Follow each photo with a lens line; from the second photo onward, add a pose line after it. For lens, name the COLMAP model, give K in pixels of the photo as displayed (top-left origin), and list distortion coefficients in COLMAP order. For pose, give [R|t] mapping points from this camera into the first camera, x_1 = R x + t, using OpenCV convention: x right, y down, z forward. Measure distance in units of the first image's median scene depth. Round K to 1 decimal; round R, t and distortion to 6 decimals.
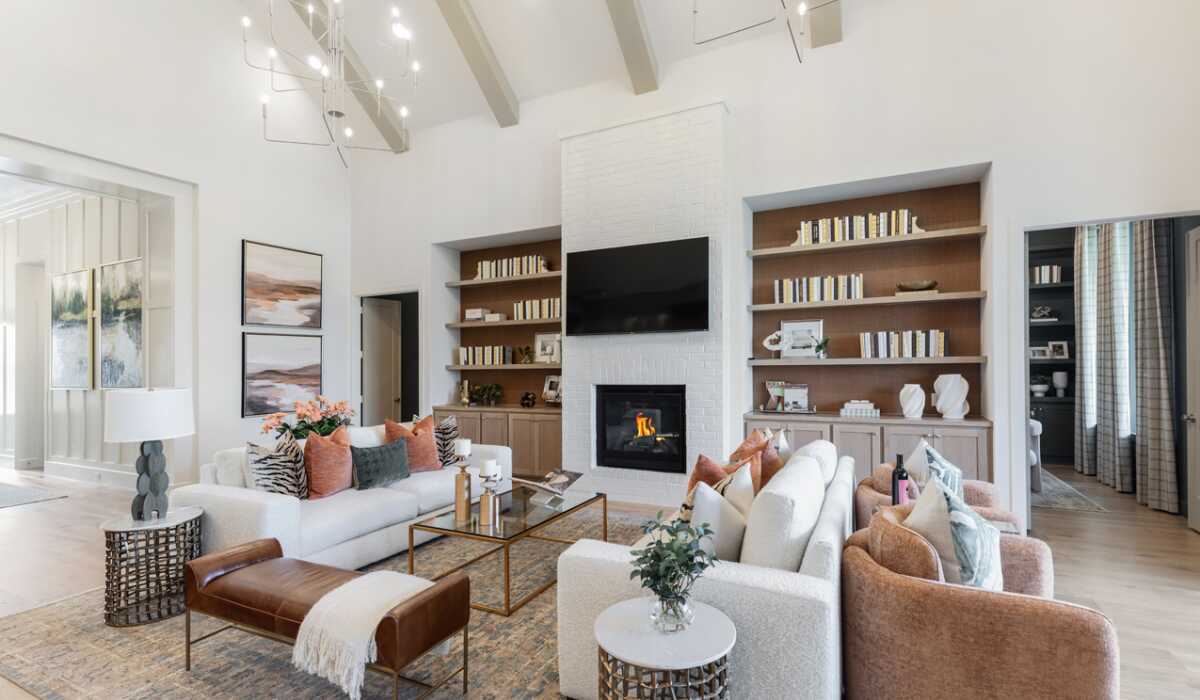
lens RADIAL K [[544.7, 0, 604.9], [0, 544.7, 354.5], [0, 0, 1]] dist [0.002971, 0.000137]
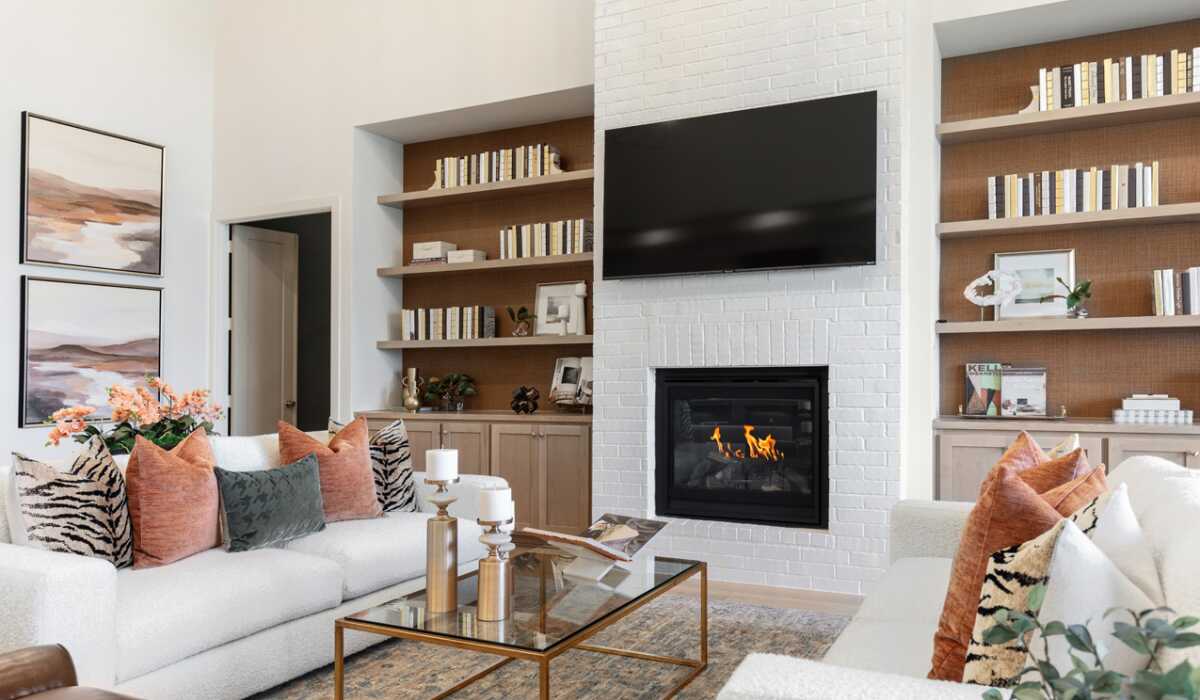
lens RADIAL K [[854.3, 0, 606.0], [0, 854.3, 353.2], [0, 0, 1]] dist [-0.007529, 0.000361]
pose [[0.999982, 0.005584, 0.002335, -0.075662], [-0.005577, 0.999980, -0.002918, 0.046615], [-0.002351, 0.002905, 0.999993, 0.145544]]
